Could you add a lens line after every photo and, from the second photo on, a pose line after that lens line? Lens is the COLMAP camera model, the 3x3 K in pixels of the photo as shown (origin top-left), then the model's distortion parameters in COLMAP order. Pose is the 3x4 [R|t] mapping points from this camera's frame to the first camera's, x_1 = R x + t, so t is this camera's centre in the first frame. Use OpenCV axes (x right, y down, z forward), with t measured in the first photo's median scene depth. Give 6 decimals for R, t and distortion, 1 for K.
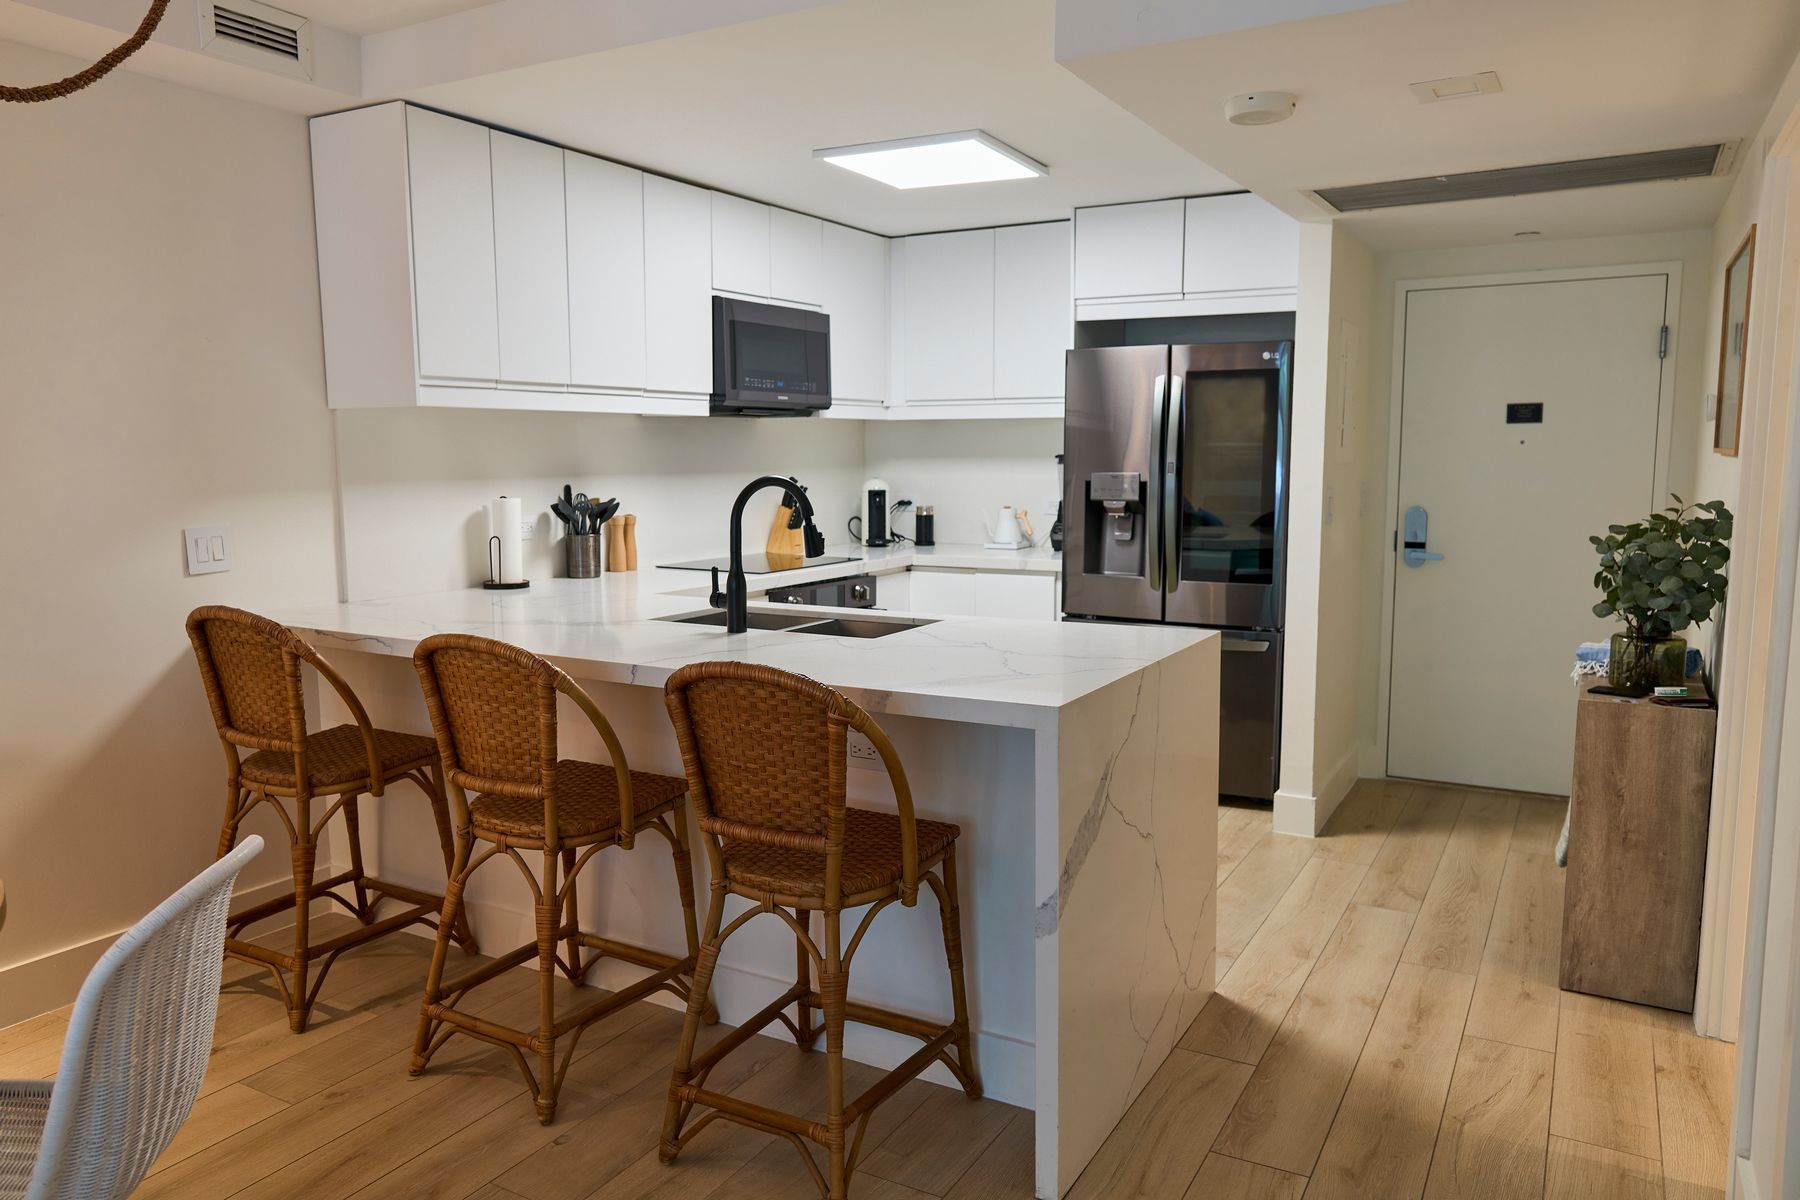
lens RADIAL K [[1244.8, 0, 900.0], [0, 1244.8, 600.0], [0, 0, 1]] dist [-0.006099, 0.000107]
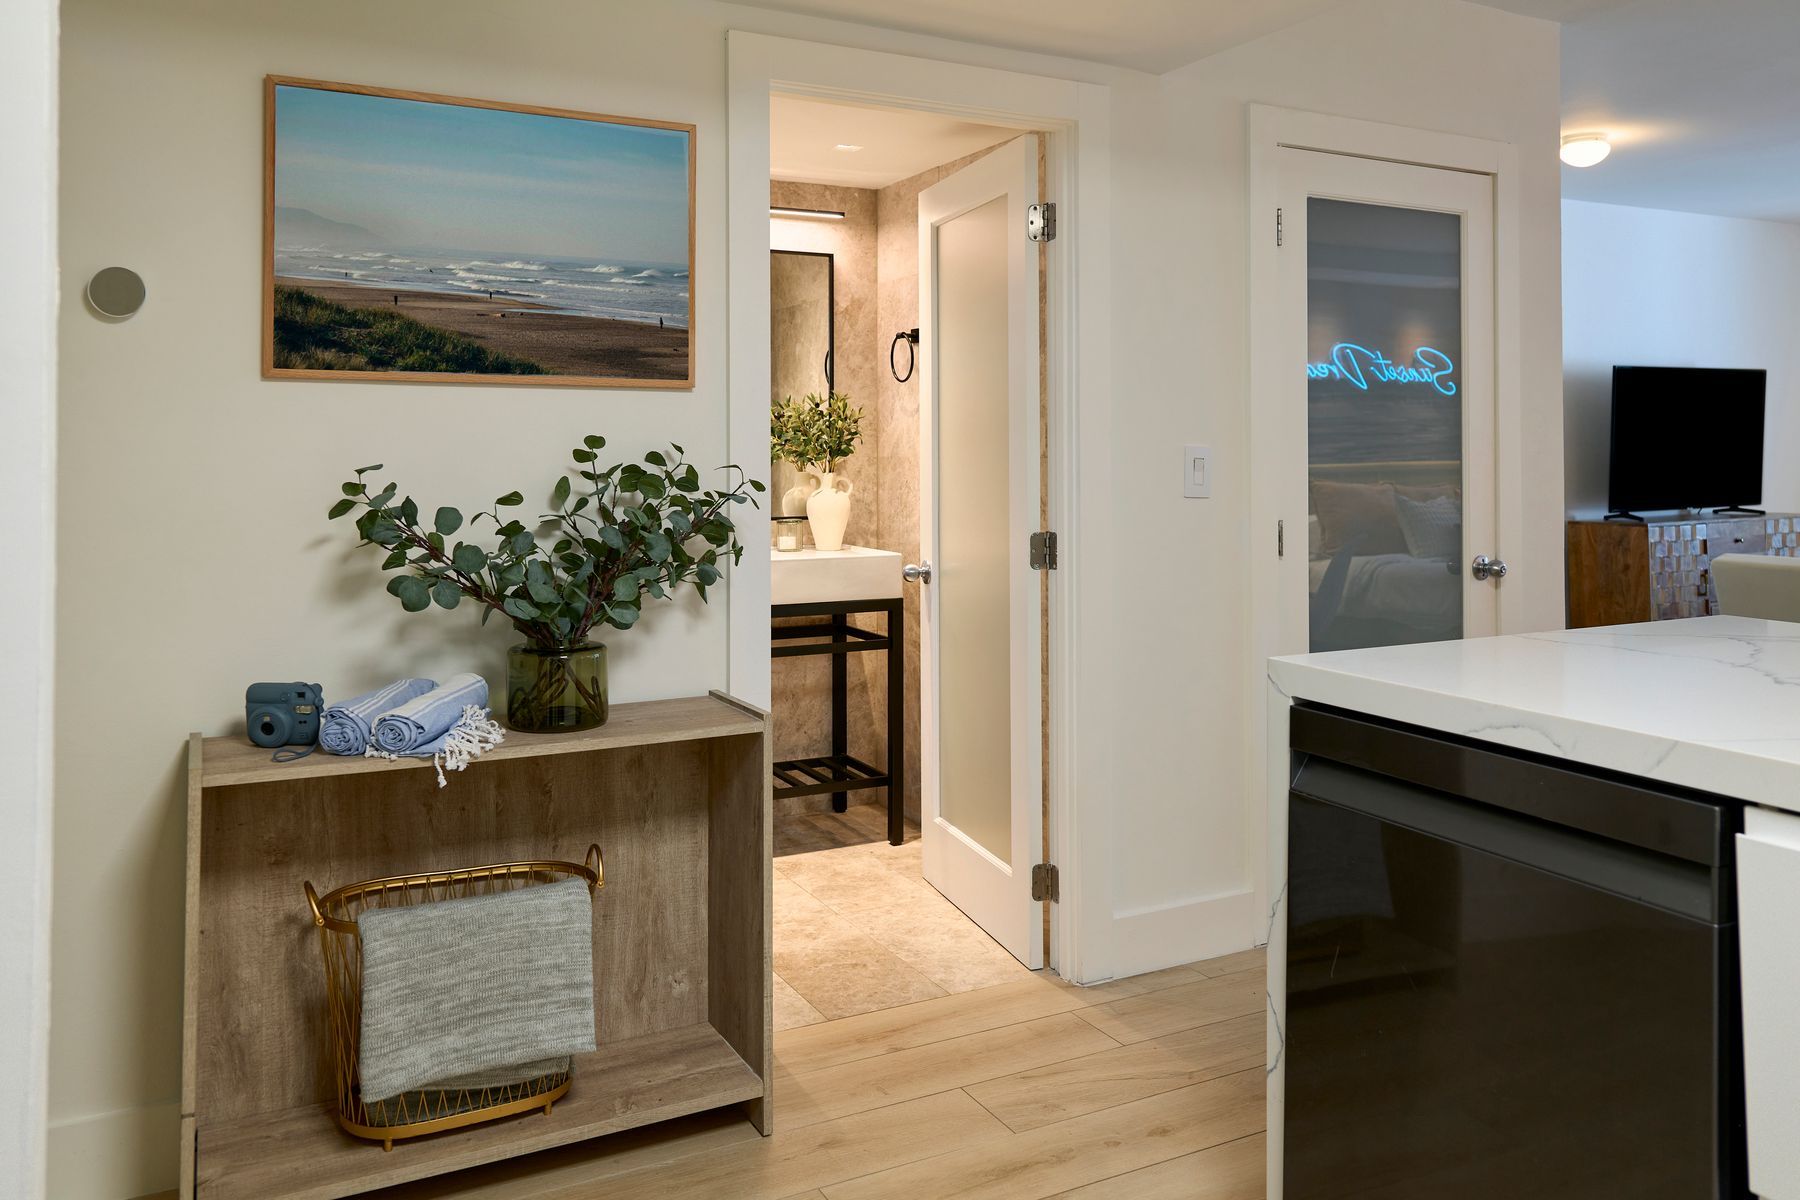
lens RADIAL K [[1336.9, 0, 900.0], [0, 1336.9, 600.0], [0, 0, 1]] dist [-0.000982, -0.000323]
pose [[-0.834138, -0.054949, 0.548812, 0.093470], [0.071029, 0.976038, 0.205681, -0.132601], [-0.546963, 0.210548, -0.810248, 1.656297]]
